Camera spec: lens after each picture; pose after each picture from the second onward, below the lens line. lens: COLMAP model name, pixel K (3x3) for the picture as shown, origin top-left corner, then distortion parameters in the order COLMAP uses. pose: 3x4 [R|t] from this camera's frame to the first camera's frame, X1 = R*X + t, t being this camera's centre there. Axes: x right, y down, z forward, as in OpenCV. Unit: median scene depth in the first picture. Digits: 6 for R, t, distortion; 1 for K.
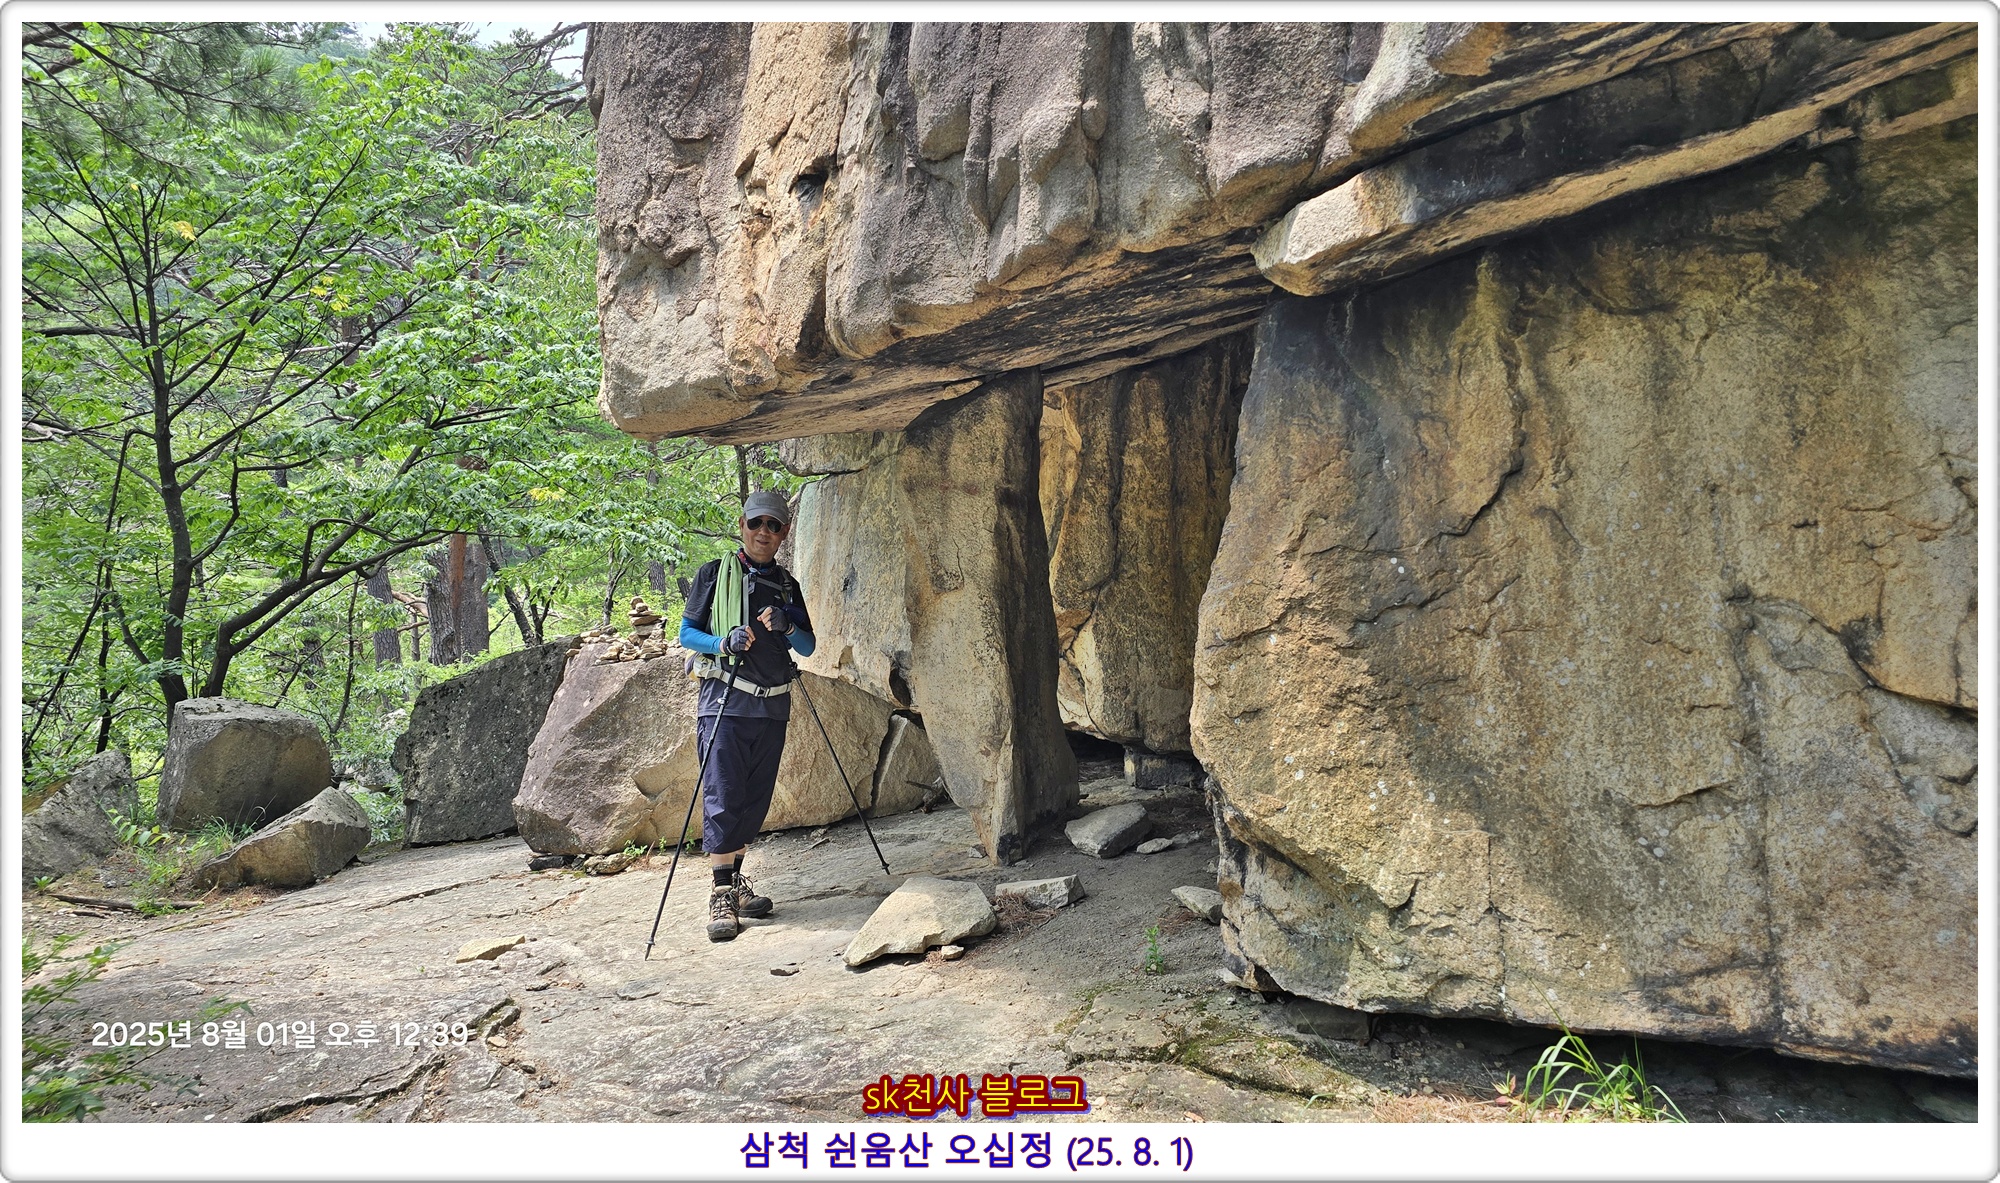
lens RADIAL K [[1281.9, 0, 1001.6], [0, 1281.9, 585.6], [0, 0, 1]] dist [0.057981, -0.003386]
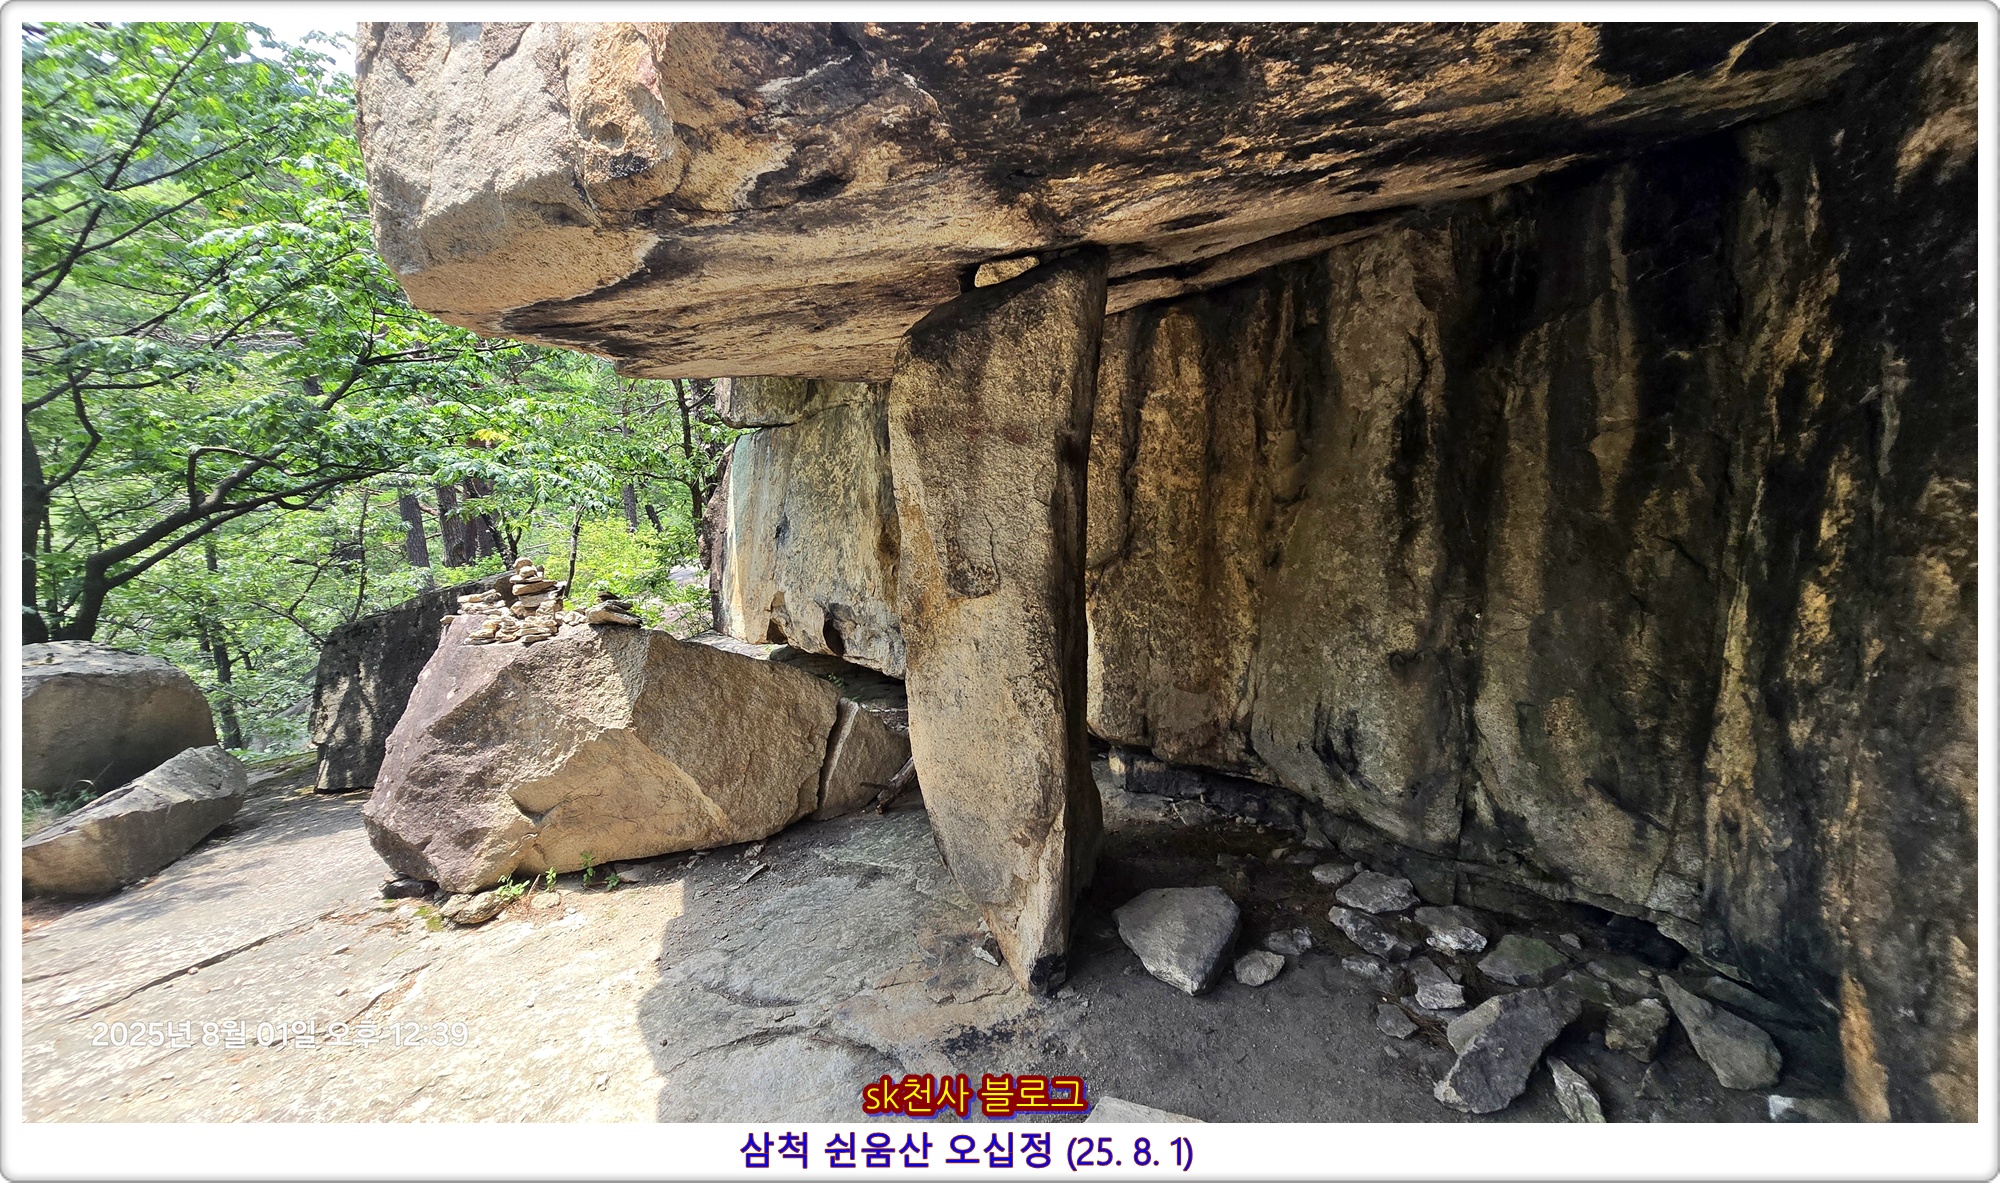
lens RADIAL K [[786.6, 0, 997.2], [0, 786.6, 581.4], [0, 0, 1]] dist [-0.007474, 0.001227]
pose [[0.985806, 0.019050, 0.166803, -0.077705], [-0.032901, 0.996197, 0.080674, -0.028372], [-0.164632, -0.085017, 0.982684, 0.504363]]
